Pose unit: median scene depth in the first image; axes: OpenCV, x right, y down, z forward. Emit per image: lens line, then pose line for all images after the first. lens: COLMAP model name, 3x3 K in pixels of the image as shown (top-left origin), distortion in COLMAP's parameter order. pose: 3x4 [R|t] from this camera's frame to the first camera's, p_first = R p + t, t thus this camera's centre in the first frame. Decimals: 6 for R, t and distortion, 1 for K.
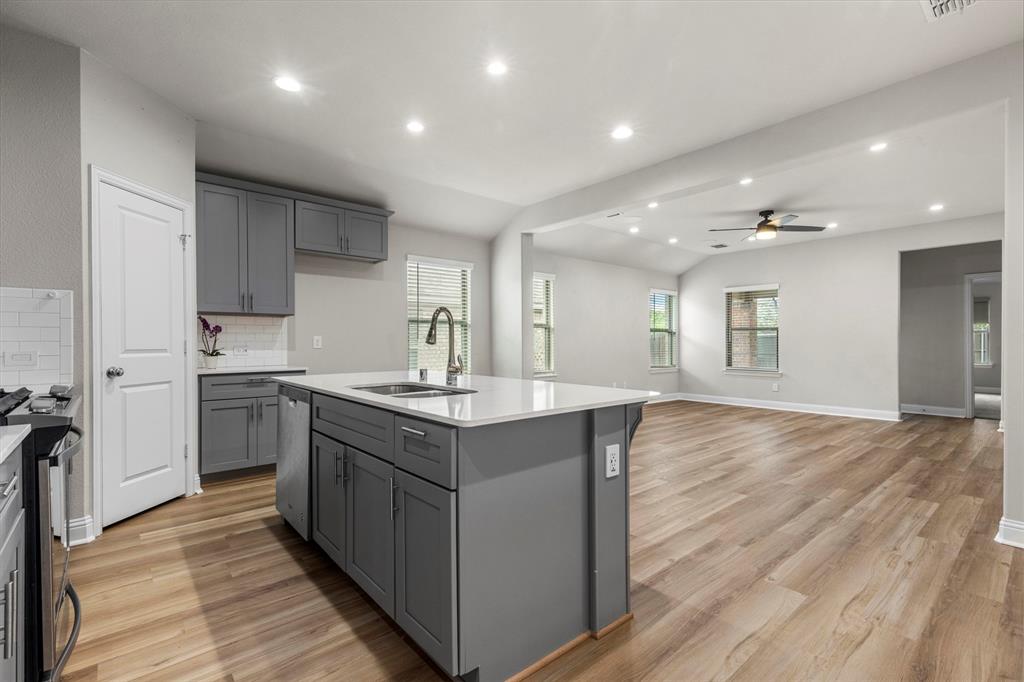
lens RADIAL K [[466.2, 0, 506.2], [0, 466.2, 344.0], [0, 0, 1]] dist [0.004968, -0.002546]
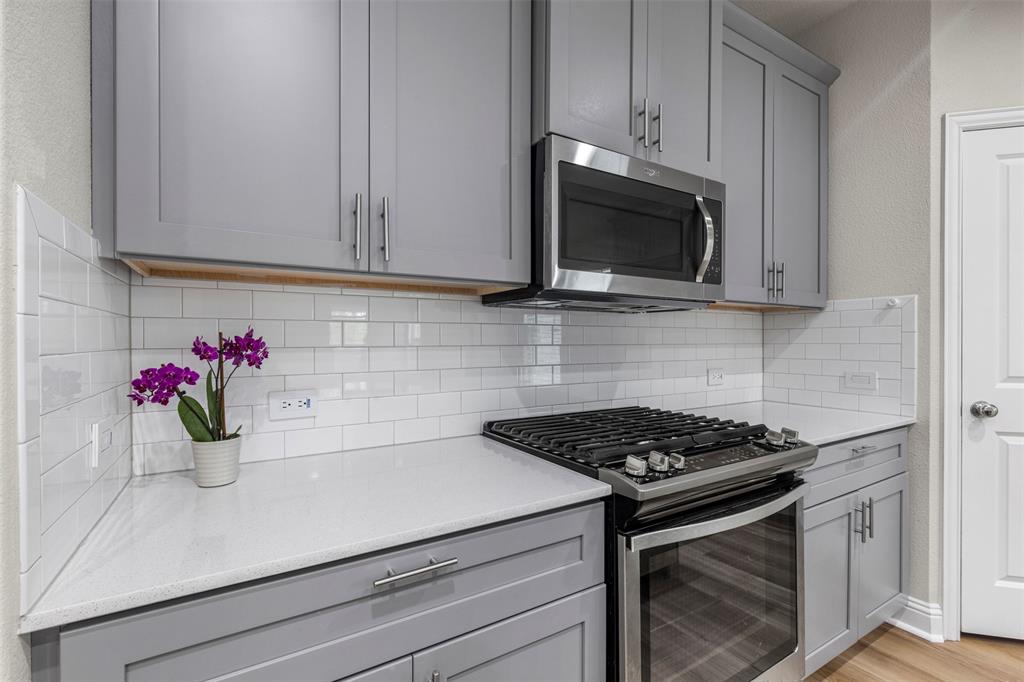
lens RADIAL K [[466.2, 0, 512.3], [0, 466.2, 342.0], [0, 0, 1]] dist [0.004968, -0.002546]
pose [[-0.140750, 0.007369, -0.990018, -0.036255], [-0.003425, 0.999963, 0.007930, -0.016315], [0.990039, 0.004507, -0.140720, 0.180987]]
